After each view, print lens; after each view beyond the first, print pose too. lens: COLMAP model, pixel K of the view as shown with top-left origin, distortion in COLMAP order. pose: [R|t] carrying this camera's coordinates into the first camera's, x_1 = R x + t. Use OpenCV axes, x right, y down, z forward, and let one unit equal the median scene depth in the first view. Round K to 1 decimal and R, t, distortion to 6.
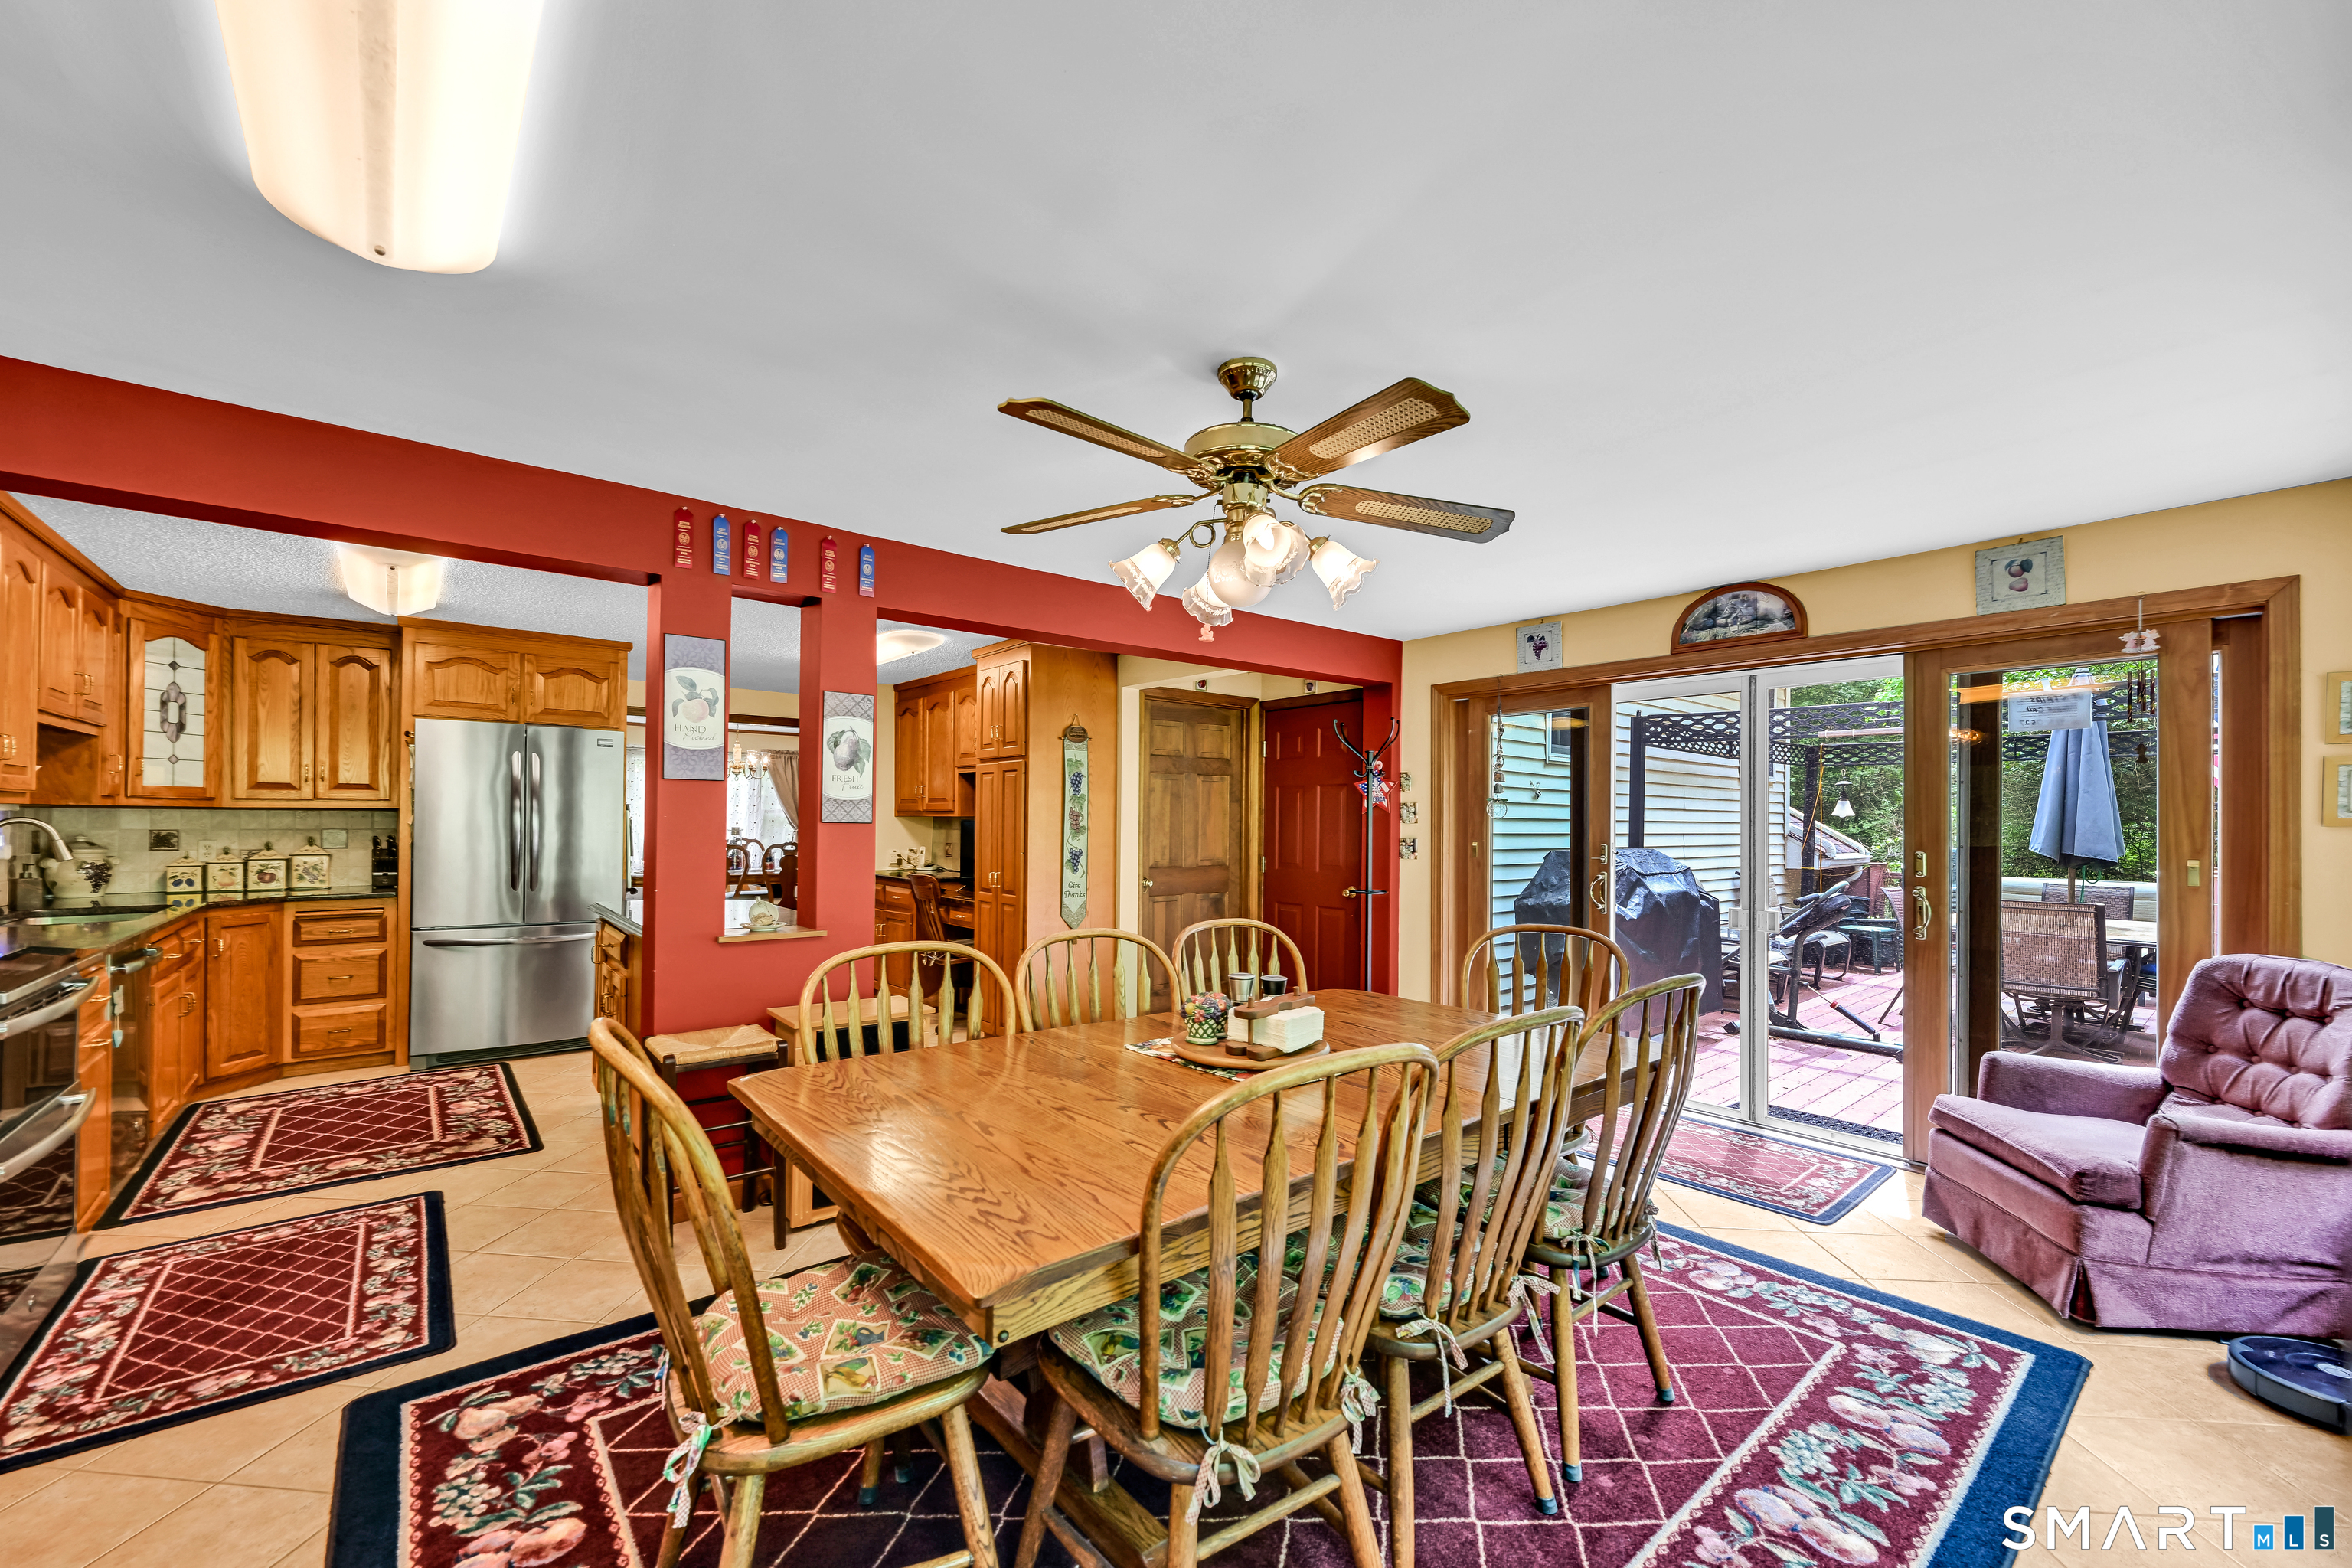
lens RADIAL K [[938.5, 0, 1176.3], [0, 938.5, 815.4], [0, 0, 1]] dist [-0.000568, 0.000016]
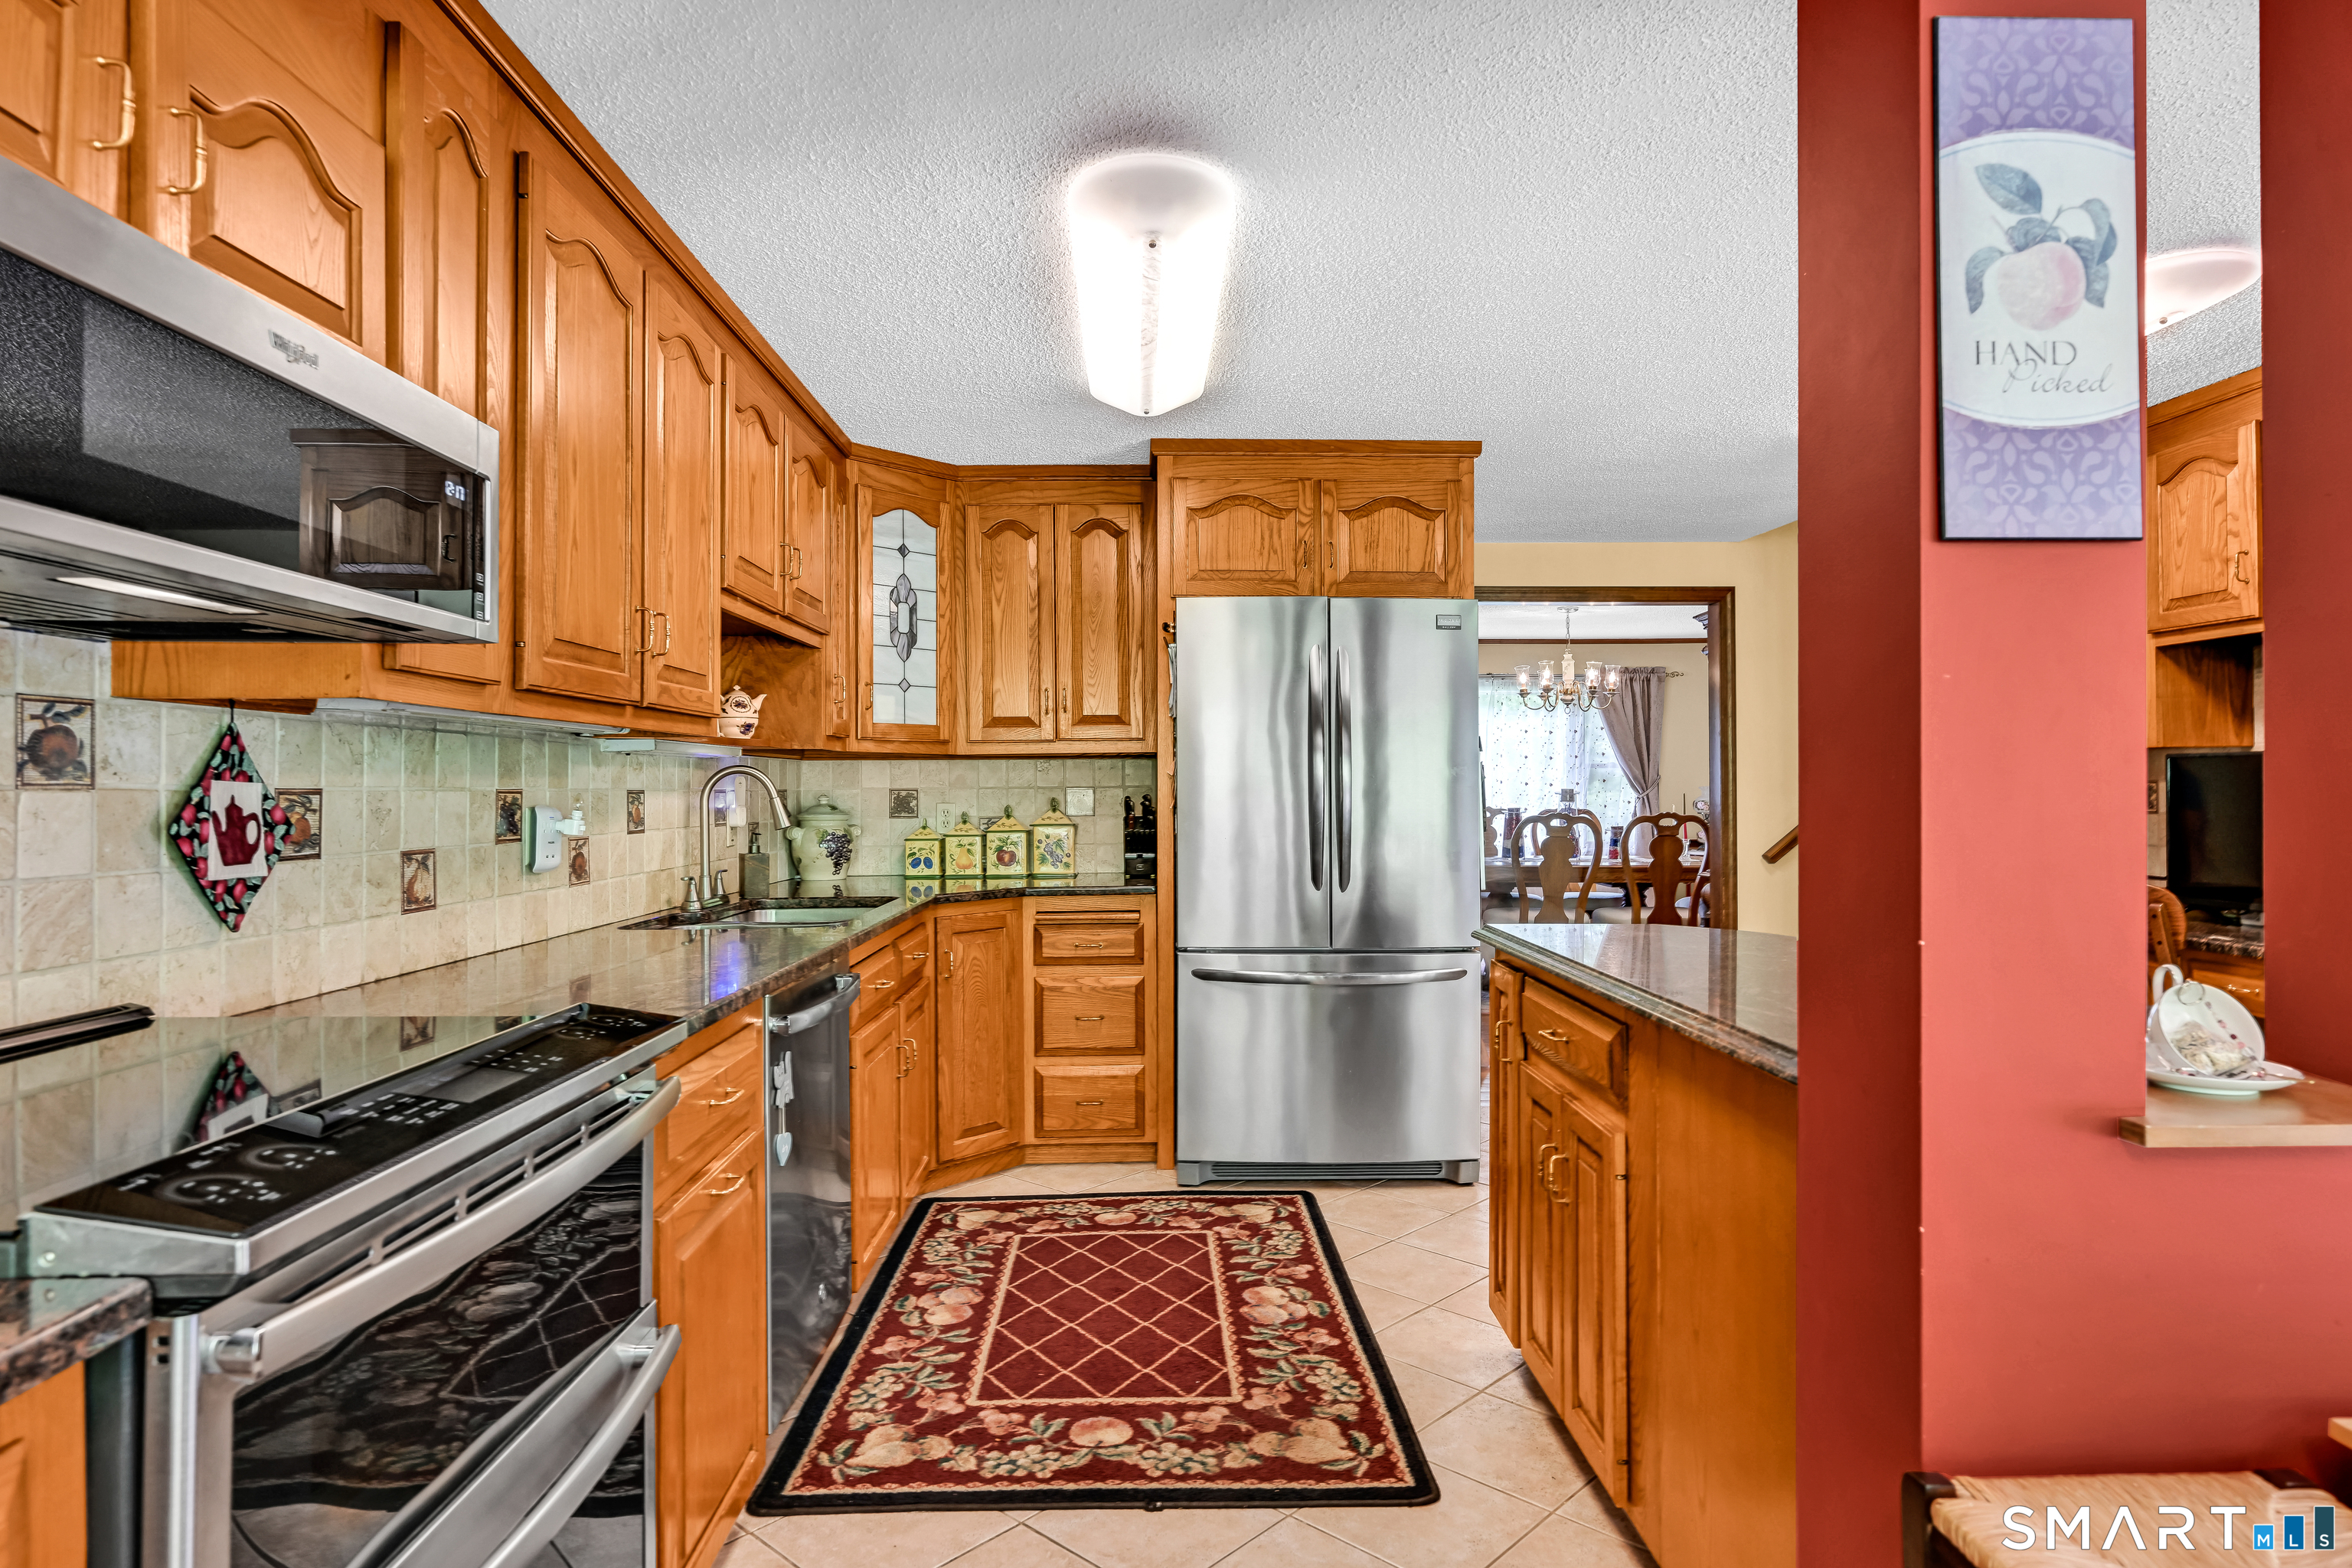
lens RADIAL K [[1294.1, 0, 1176.0], [0, 1294.1, 784.0], [0, 0, 1]] dist [0.000244, -0.000010]
pose [[0.788222, -0.014203, -0.615228, -0.318634], [0.014263, 0.999887, -0.004809, 0.020421], [0.615226, -0.004984, 0.788335, 0.363454]]
